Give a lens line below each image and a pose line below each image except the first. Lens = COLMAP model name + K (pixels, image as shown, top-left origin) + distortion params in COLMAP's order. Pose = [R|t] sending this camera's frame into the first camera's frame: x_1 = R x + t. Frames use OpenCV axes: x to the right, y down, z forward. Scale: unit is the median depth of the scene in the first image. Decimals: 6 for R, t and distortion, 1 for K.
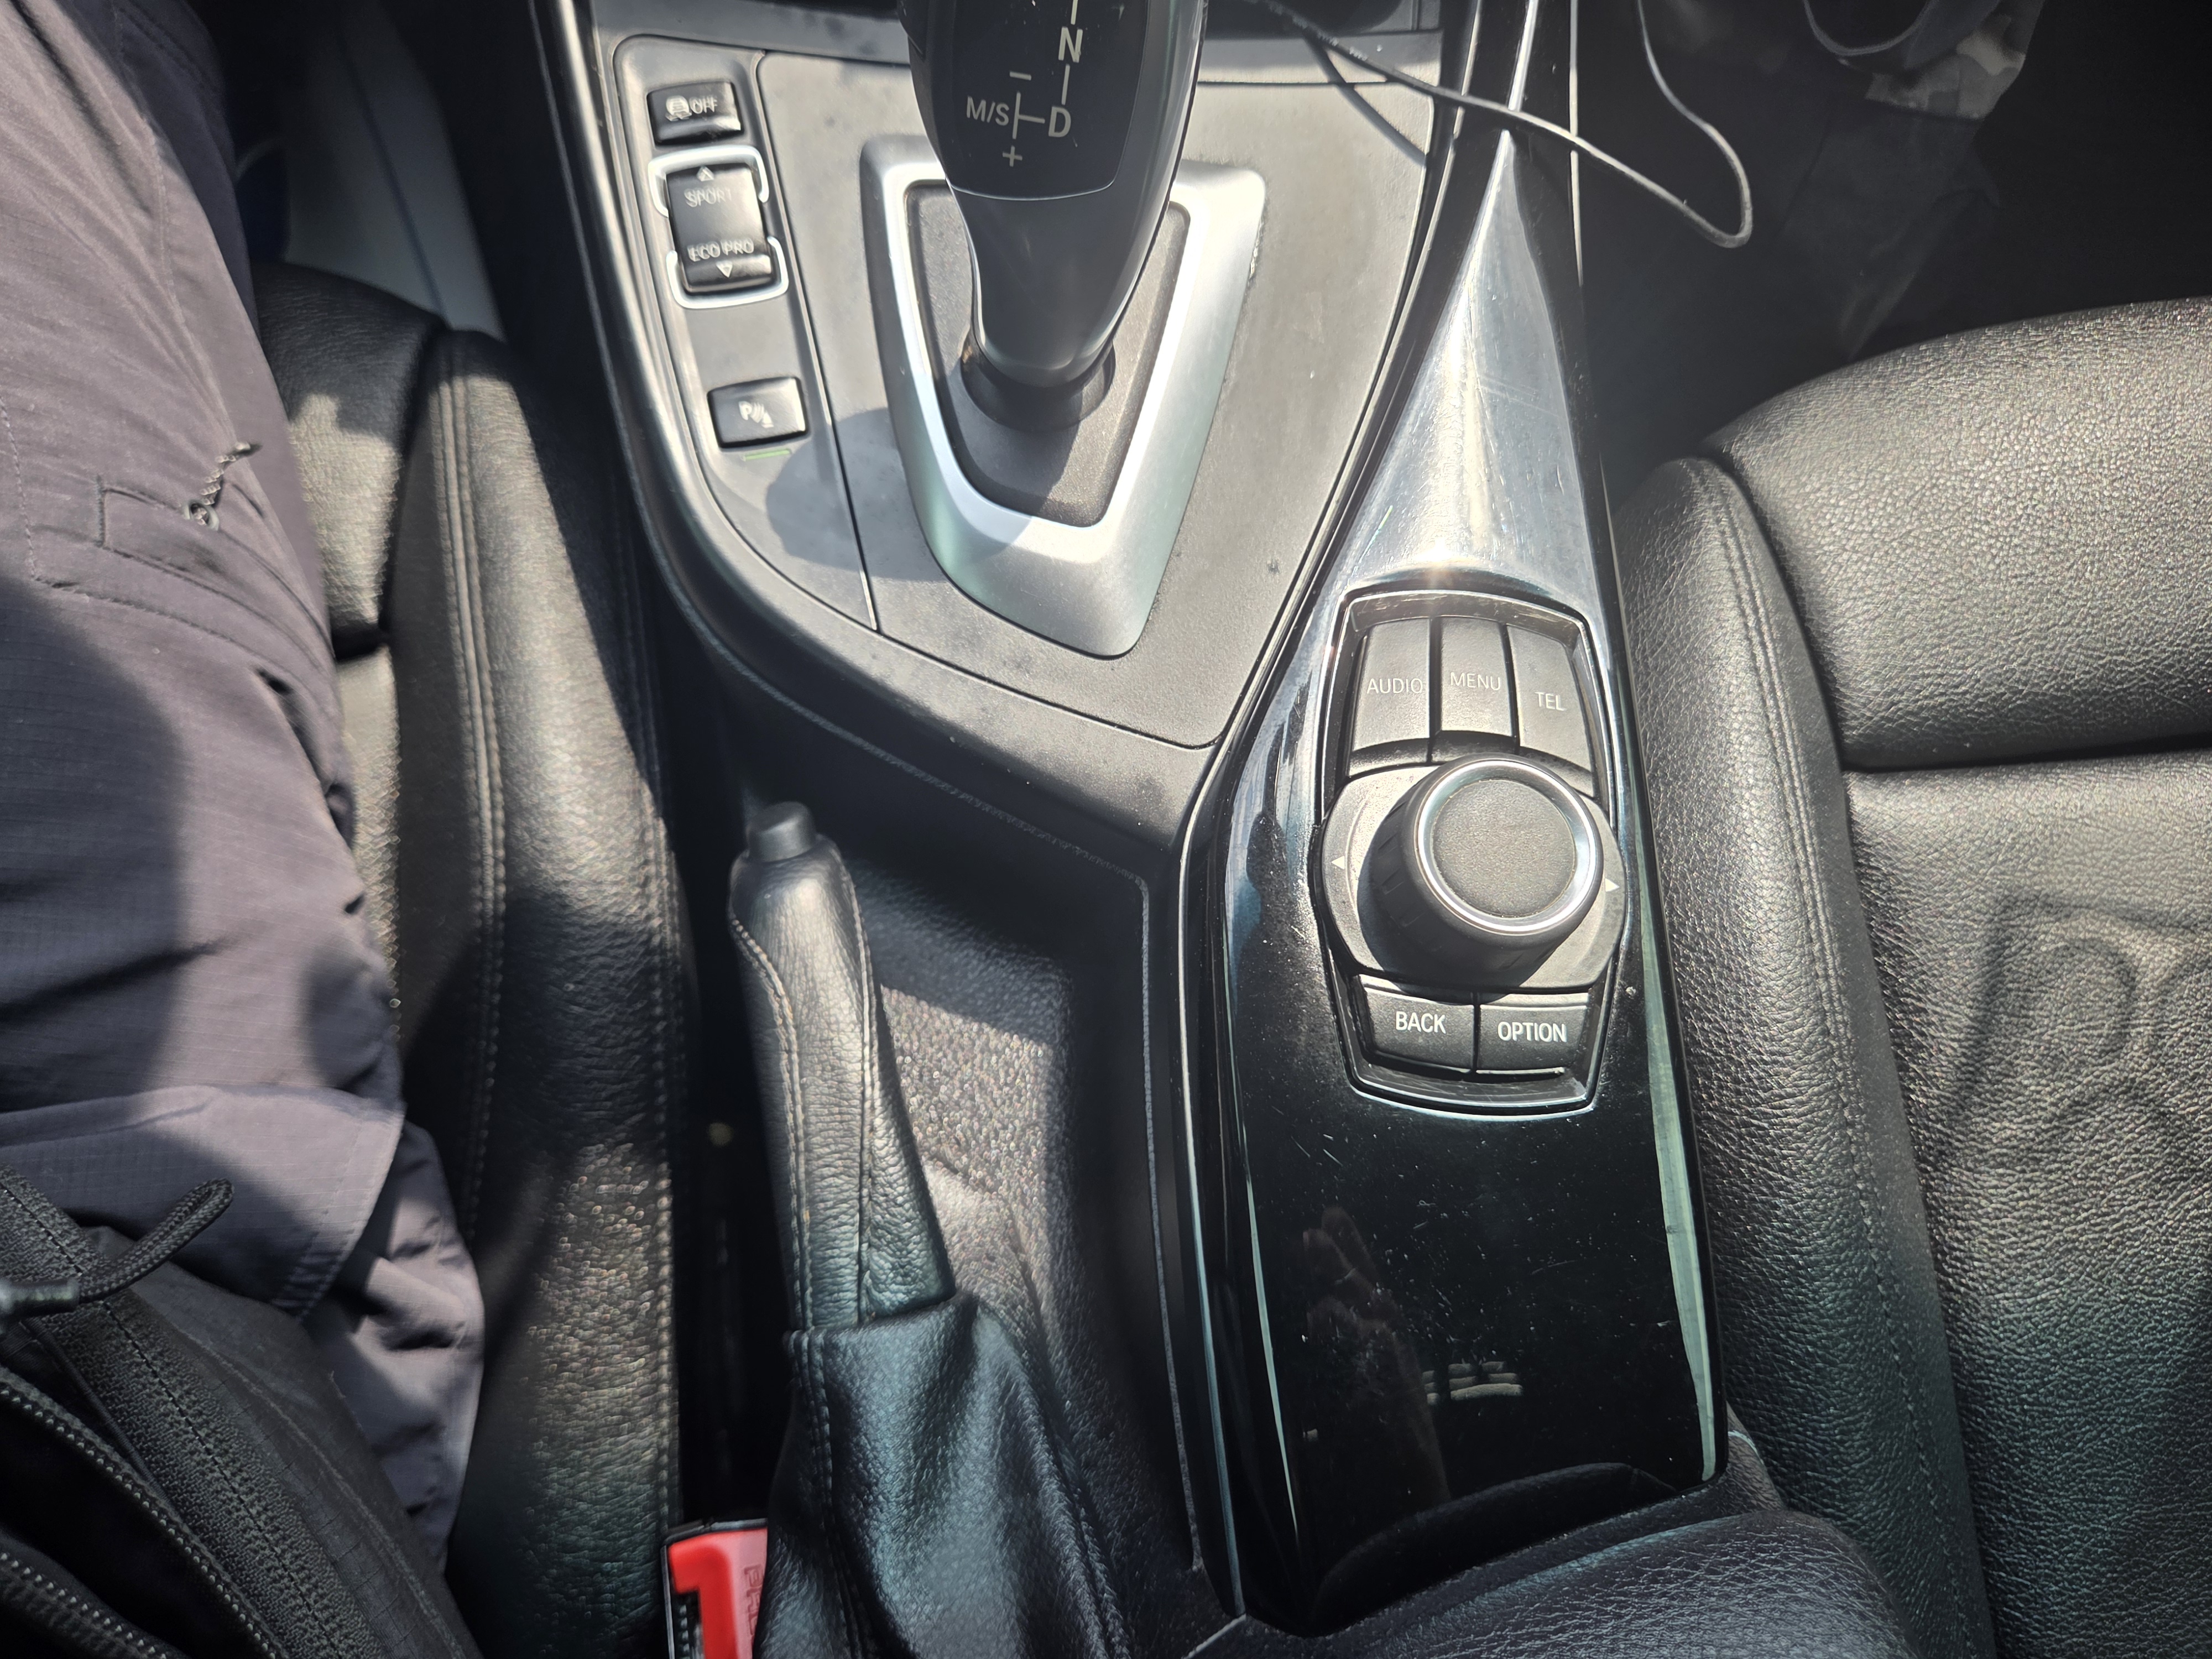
lens RADIAL K [[1521.3, 0, 1098.5], [0, 1521.3, 854.6], [0, 0, 1]] dist [0.030766, -0.034630]
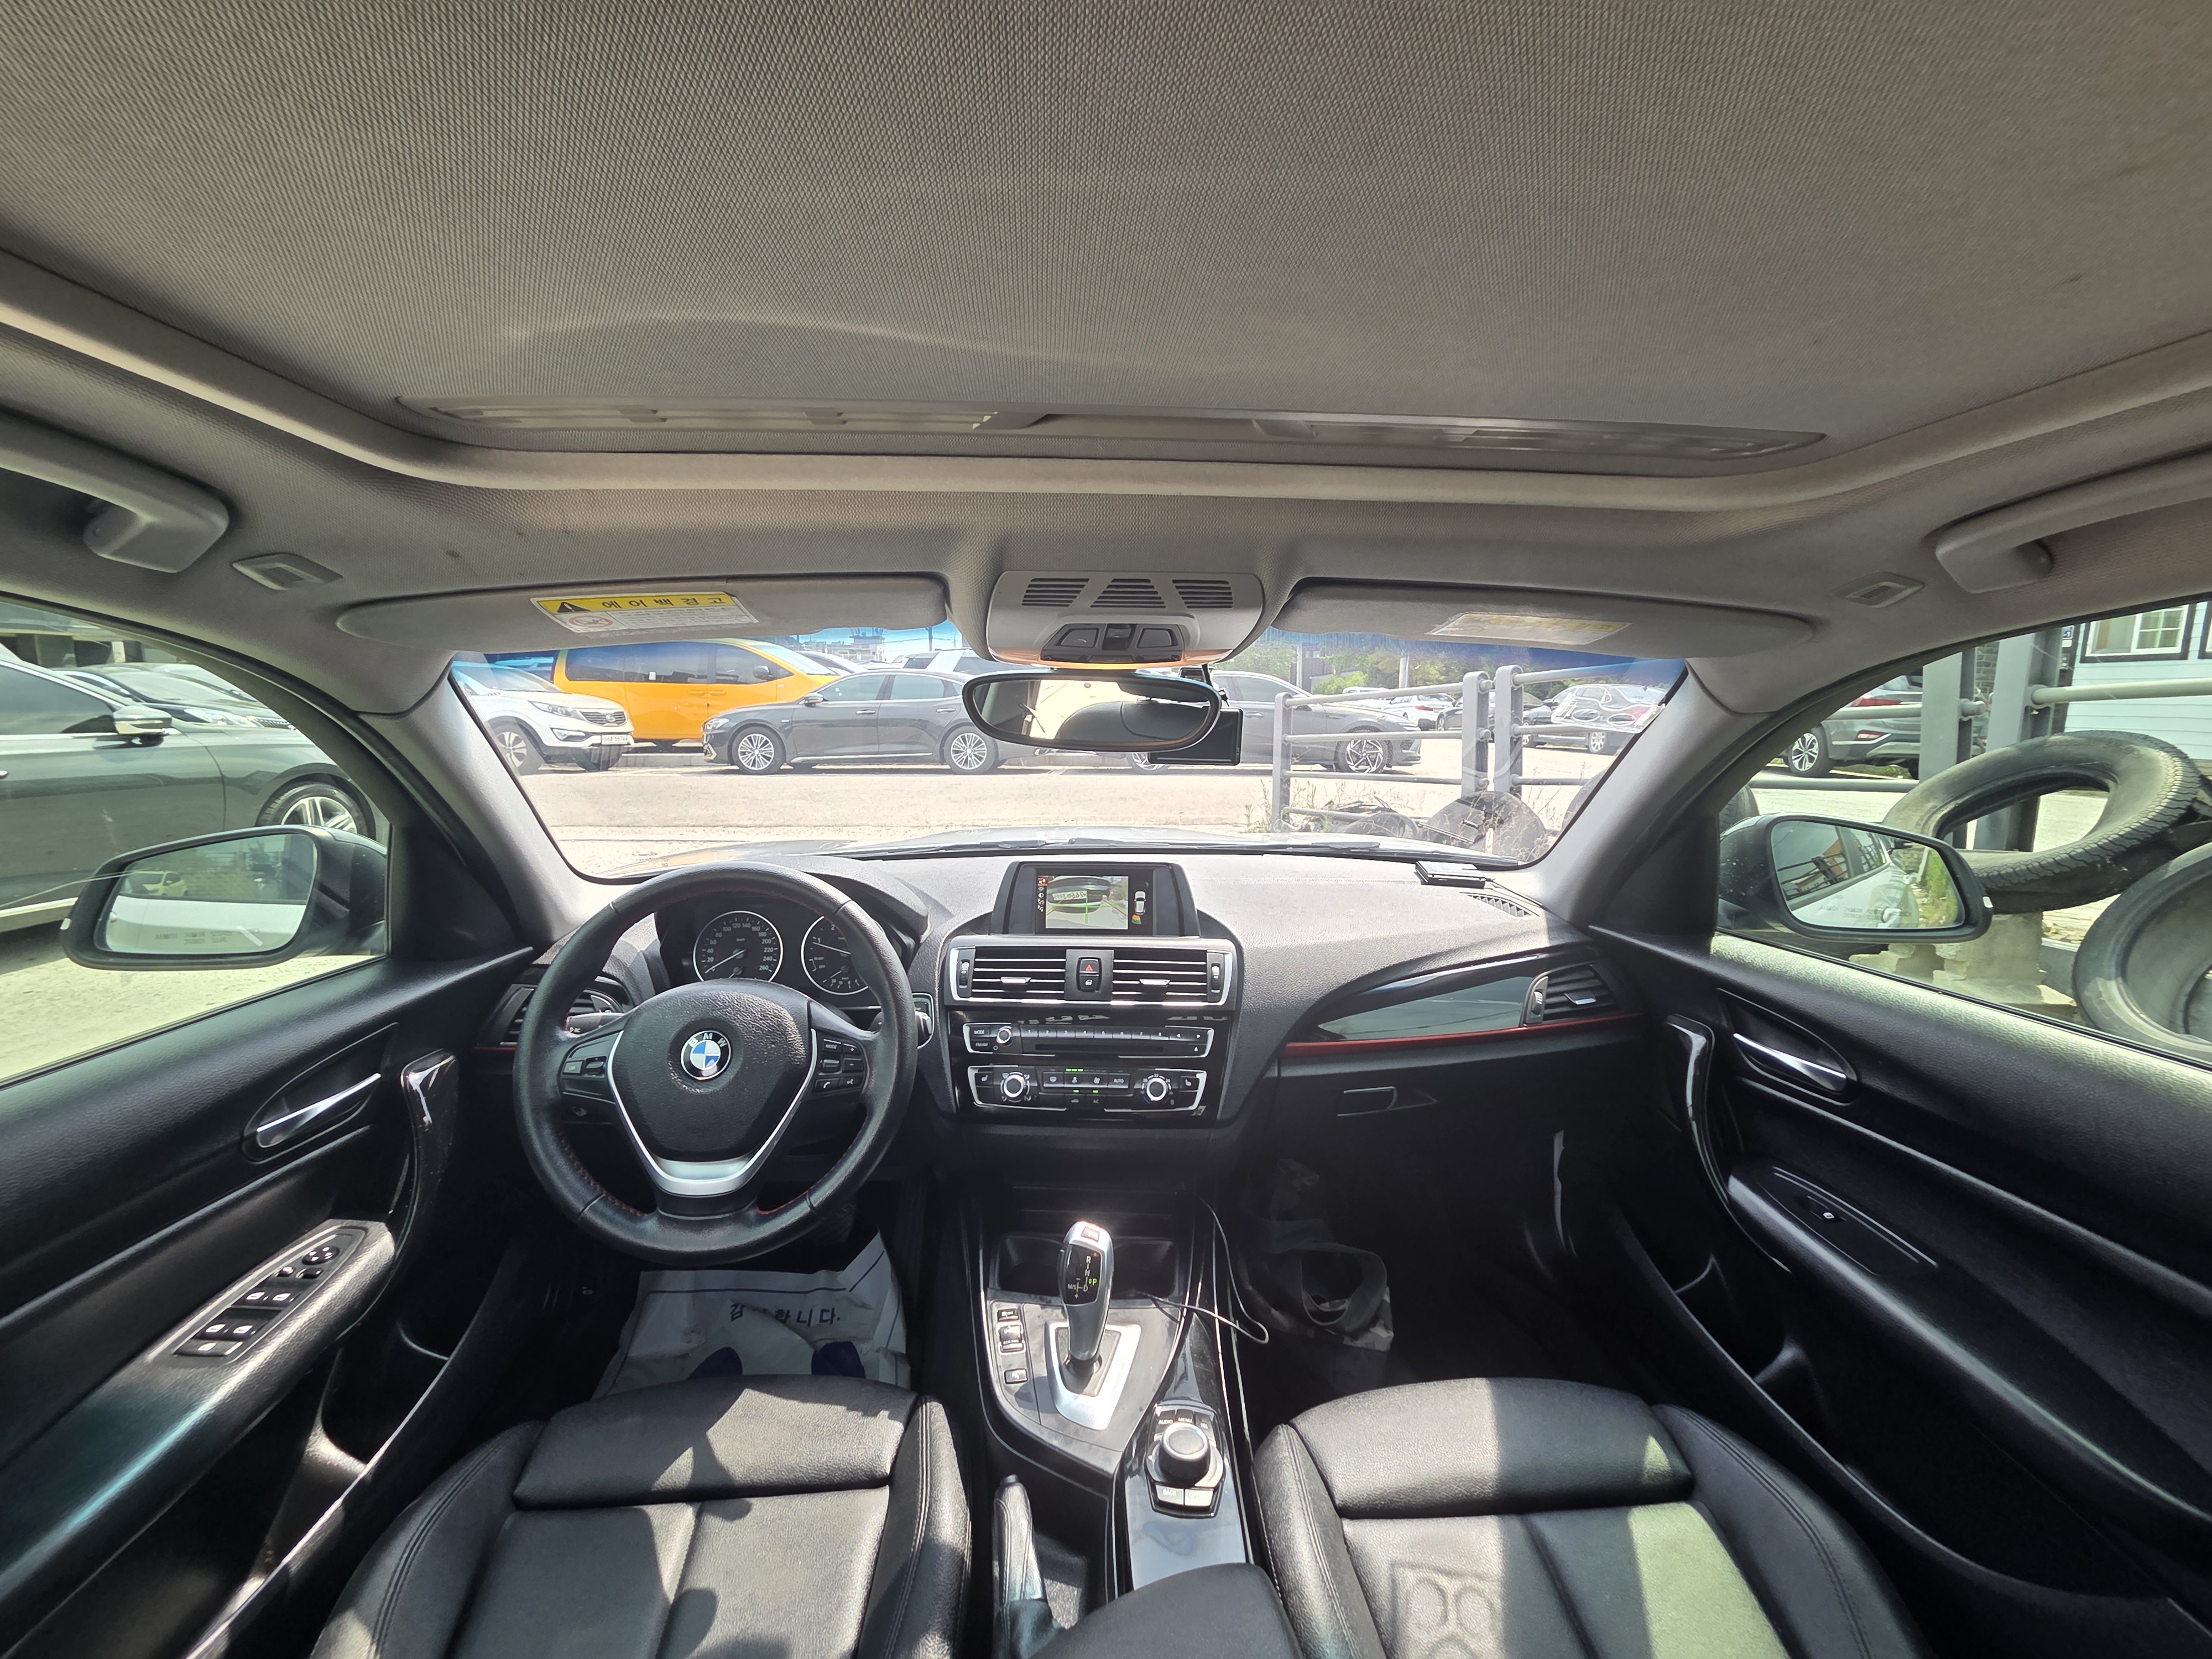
lens RADIAL K [[903.7, 0, 1112.3], [0, 903.7, 821.3], [0, 0, 1]] dist [0.002787, -0.000389]
pose [[0.998039, -0.052760, -0.033680, 0.186889], [-0.008421, 0.420013, -0.907479, 1.216670], [0.062024, 0.905983, 0.418746, -1.289482]]
